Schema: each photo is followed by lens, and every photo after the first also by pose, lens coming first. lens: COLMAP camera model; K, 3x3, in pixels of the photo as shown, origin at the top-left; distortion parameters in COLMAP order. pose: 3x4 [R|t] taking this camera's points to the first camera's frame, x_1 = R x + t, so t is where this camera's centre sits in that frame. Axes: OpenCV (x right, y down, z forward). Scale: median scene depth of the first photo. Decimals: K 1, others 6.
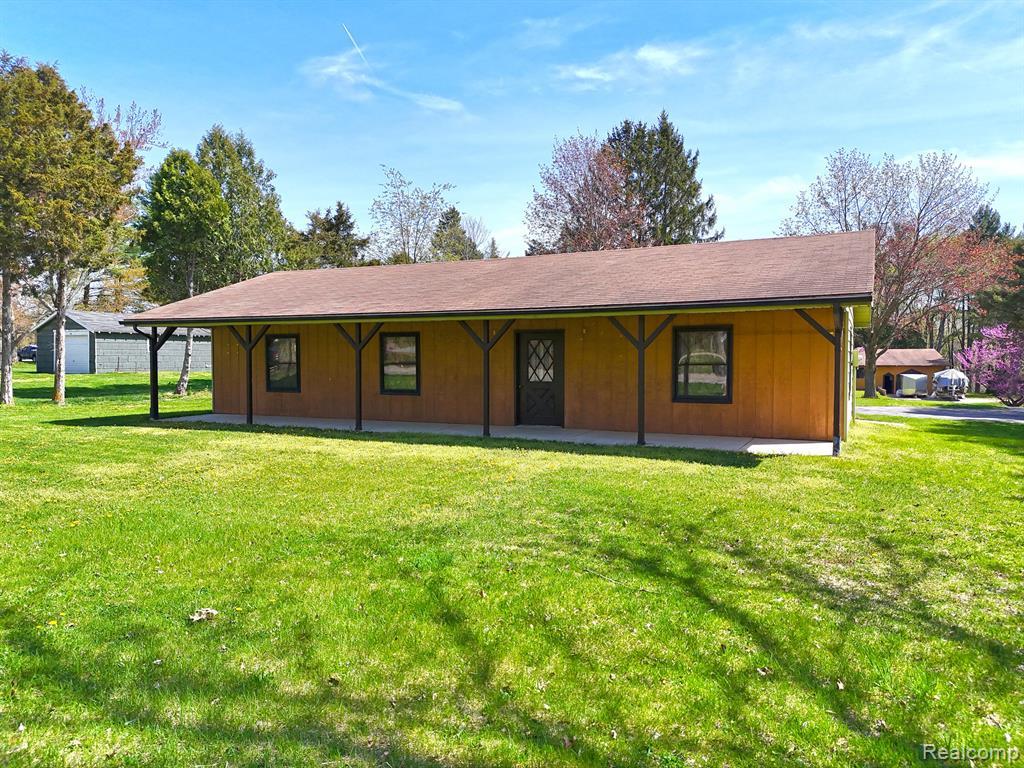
lens RADIAL K [[659.7, 0, 539.9], [0, 659.7, 382.5], [0, 0, 1]] dist [-0.002202, -0.001624]
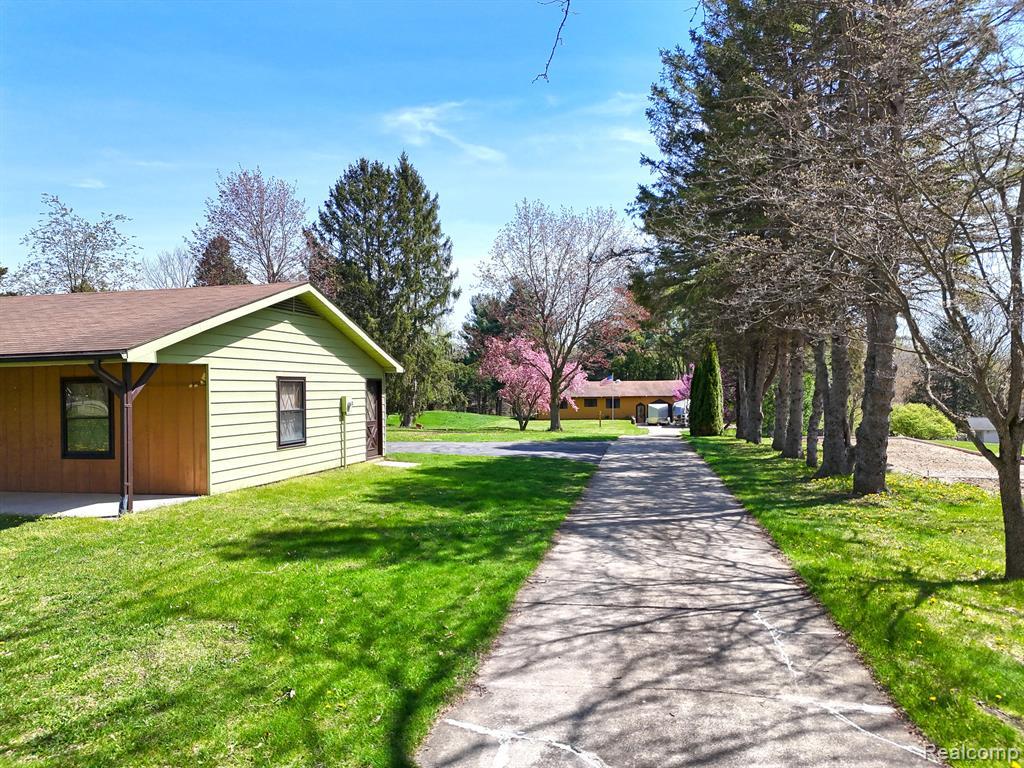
lens RADIAL K [[659.7, 0, 539.9], [0, 659.7, 382.5], [0, 0, 1]] dist [-0.002202, -0.001624]
pose [[0.965883, -0.020293, 0.258184, 0.124260], [0.034070, 0.998218, -0.049000, -0.001821], [-0.256729, 0.056125, 0.964852, -0.011218]]
